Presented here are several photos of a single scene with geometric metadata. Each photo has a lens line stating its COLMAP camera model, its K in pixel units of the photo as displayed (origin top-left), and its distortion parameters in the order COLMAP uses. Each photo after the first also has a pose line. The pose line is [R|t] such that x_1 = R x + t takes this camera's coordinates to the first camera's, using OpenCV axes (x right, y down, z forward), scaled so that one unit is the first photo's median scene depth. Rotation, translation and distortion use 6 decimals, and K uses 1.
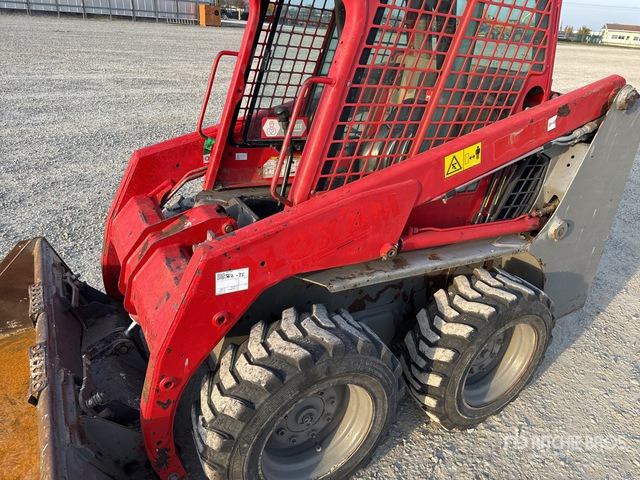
lens RADIAL K [[453.9, 0, 320.0], [0, 453.9, 240.0], [0, 0, 1]] dist [-0.017936, 0.000246]
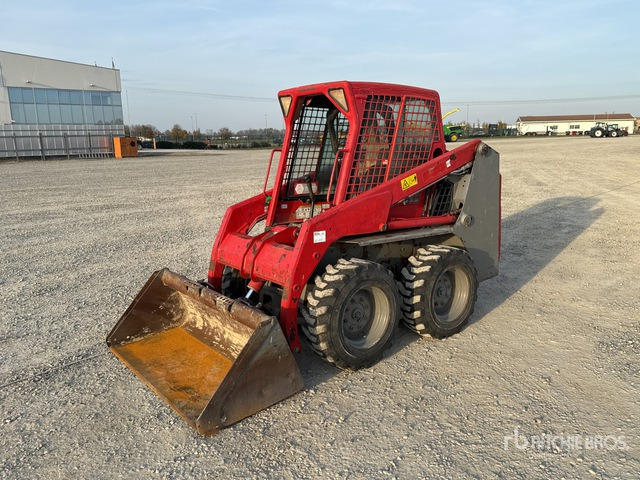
lens RADIAL K [[472.1, 0, 320.0], [0, 472.1, 240.0], [0, 0, 1]] dist [-0.000847, -0.006479]
pose [[0.985315, -0.123240, 0.118183, -0.331829], [0.147433, 0.963193, -0.224774, 0.444638], [-0.086132, 0.238898, 0.967217, -0.880103]]
